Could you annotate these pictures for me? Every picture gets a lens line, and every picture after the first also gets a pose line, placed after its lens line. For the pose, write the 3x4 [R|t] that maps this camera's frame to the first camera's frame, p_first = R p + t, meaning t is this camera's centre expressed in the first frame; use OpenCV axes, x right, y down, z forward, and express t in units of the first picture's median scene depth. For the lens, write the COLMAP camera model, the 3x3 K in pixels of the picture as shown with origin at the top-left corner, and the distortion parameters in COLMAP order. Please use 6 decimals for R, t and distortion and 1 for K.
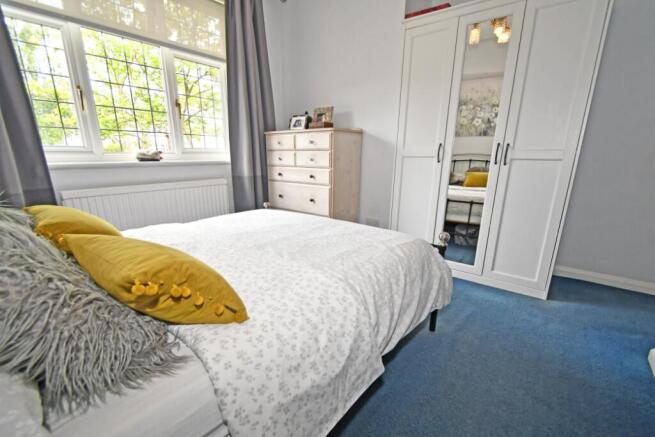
lens RADIAL K [[290.6, 0, 324.2], [0, 290.6, 232.2], [0, 0, 1]] dist [0.000703, -0.004568]
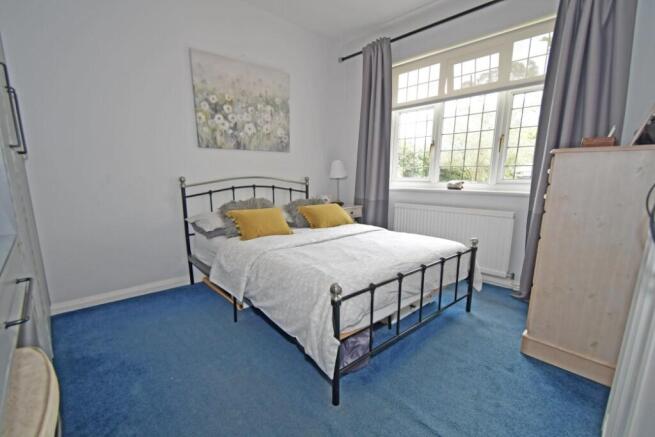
lens RADIAL K [[290.6, 0, 324.2], [0, 290.6, 232.2], [0, 0, 1]] dist [0.000703, -0.004568]
pose [[-0.162133, 0.165681, -0.972760, 0.764402], [-0.273531, 0.939626, 0.205628, -0.180480], [0.948100, 0.299420, -0.107026, 0.673845]]
